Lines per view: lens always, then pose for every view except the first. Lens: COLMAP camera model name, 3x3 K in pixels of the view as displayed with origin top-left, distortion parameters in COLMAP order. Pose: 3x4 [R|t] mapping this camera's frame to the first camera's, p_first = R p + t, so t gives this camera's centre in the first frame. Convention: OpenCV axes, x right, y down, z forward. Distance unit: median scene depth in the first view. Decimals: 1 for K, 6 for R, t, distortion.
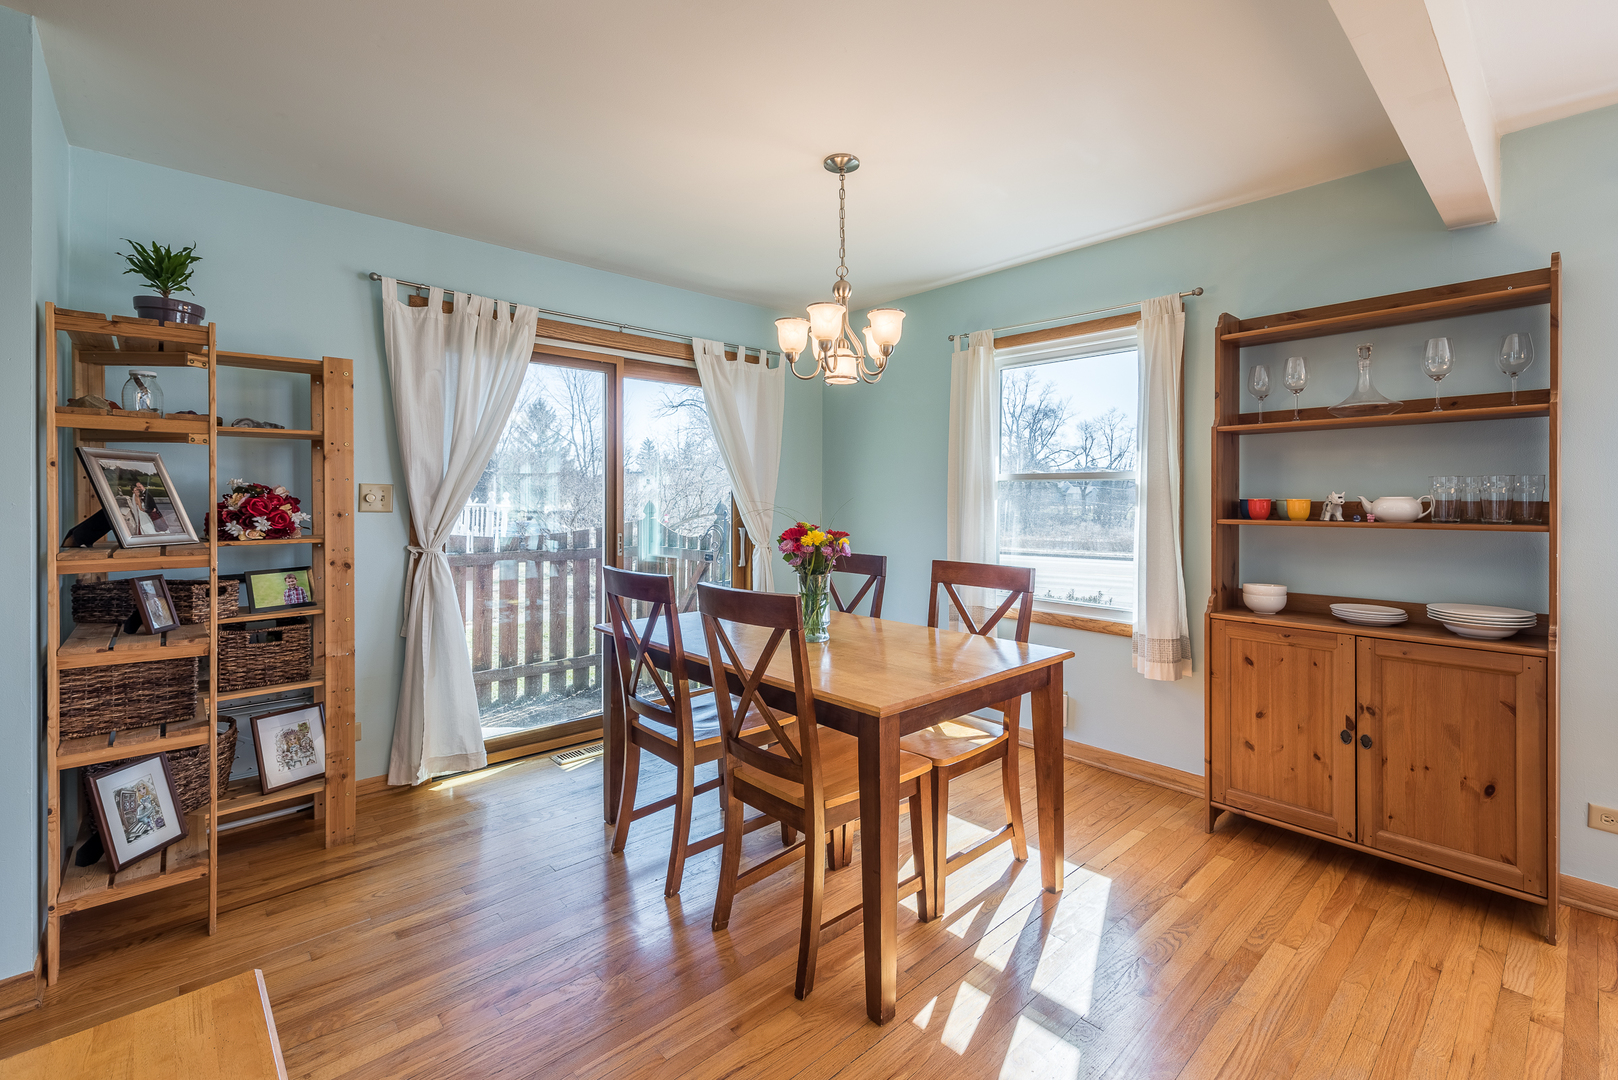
lens RADIAL K [[697.0, 0, 827.2], [0, 697.0, 508.8], [0, 0, 1]] dist [-0.000977, -0.000062]
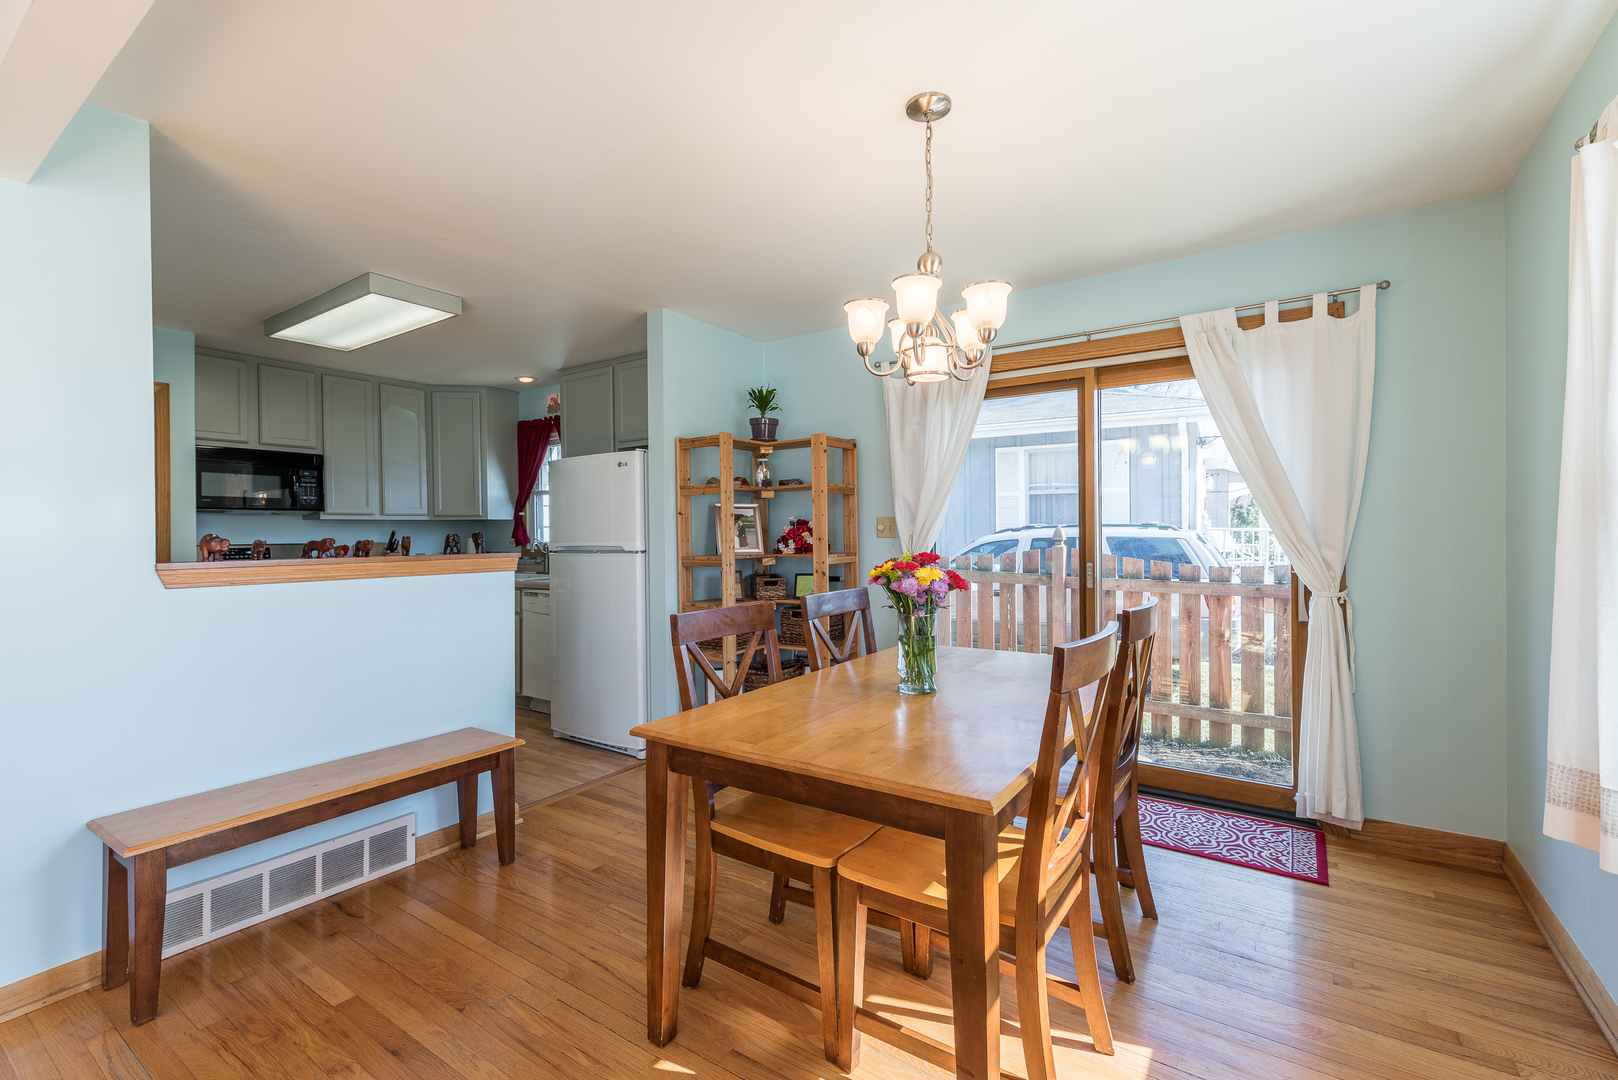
lens RADIAL K [[703.6, 0, 809.8], [0, 703.6, 534.3], [0, 0, 1]] dist [0.004188, 0.001046]
pose [[0.218732, 0.001174, -0.975784, 0.644658], [-0.001406, 0.999999, 0.000888, -0.002535], [0.975784, 0.001178, 0.218734, 0.552318]]
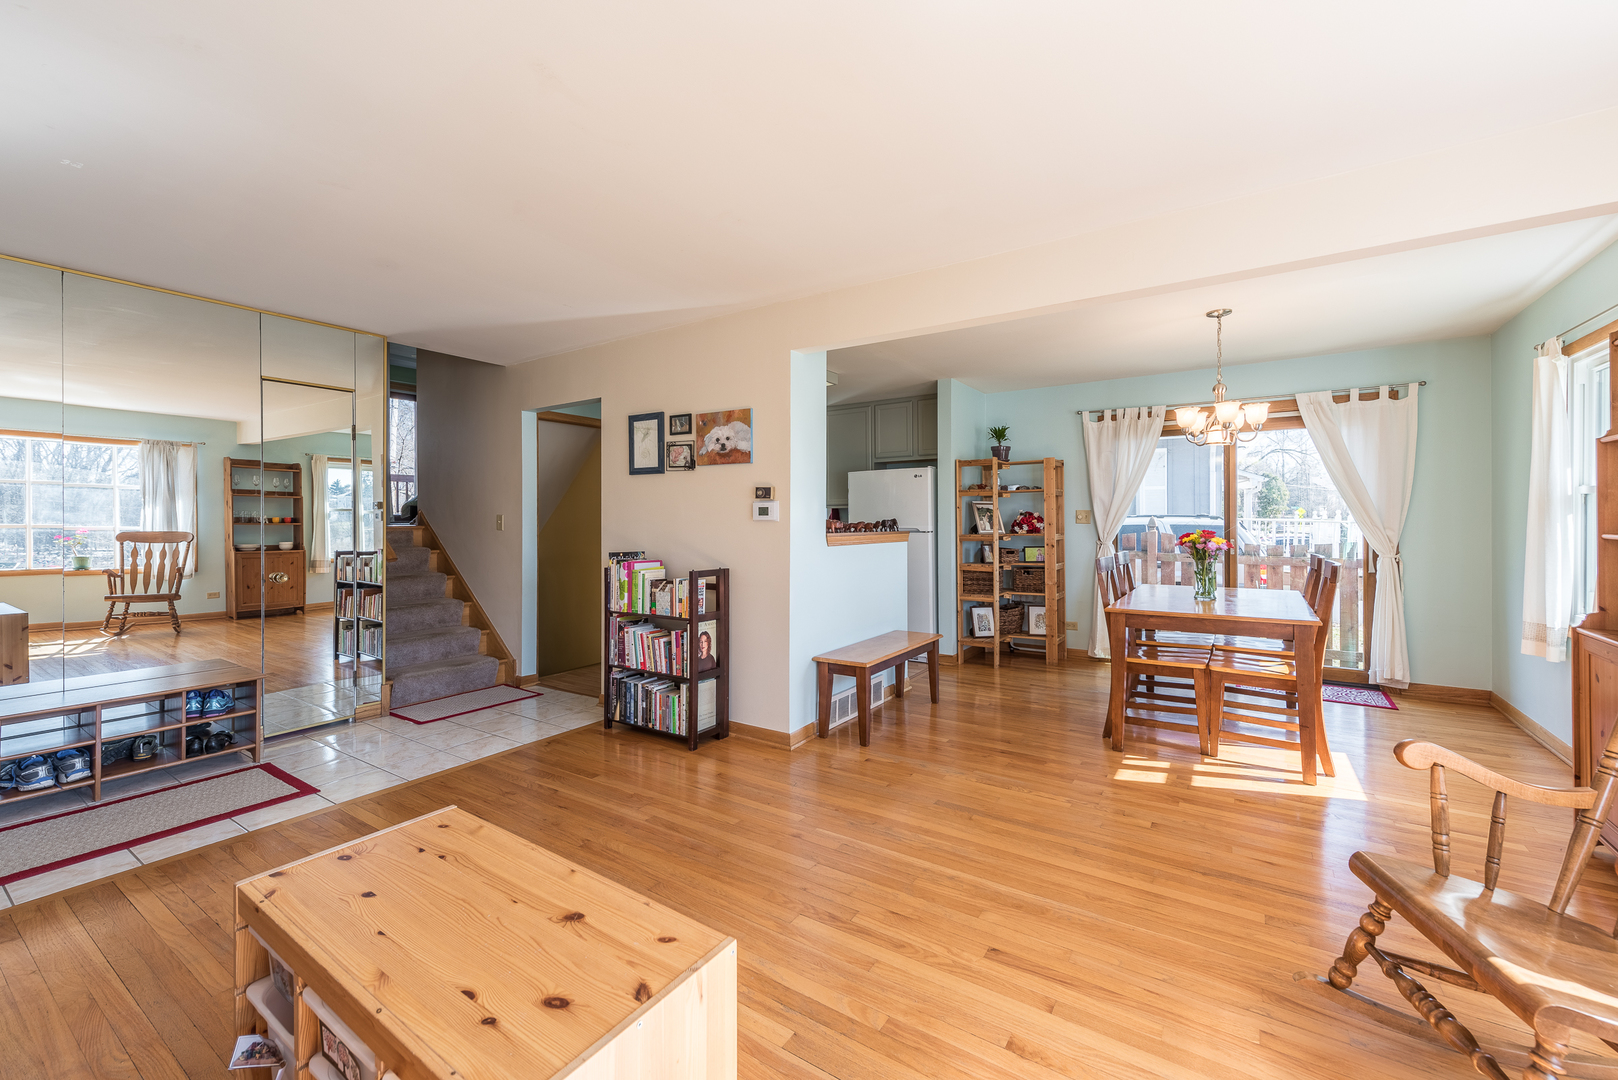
lens RADIAL K [[652.9, 0, 804.8], [0, 652.9, 519.2], [0, 0, 1]] dist [0.003958, -0.000746]
pose [[0.220234, -0.002168, -0.975445, 1.076407], [-0.006785, 0.999970, -0.003754, 0.005078], [0.975423, 0.007445, 0.220213, -0.246976]]
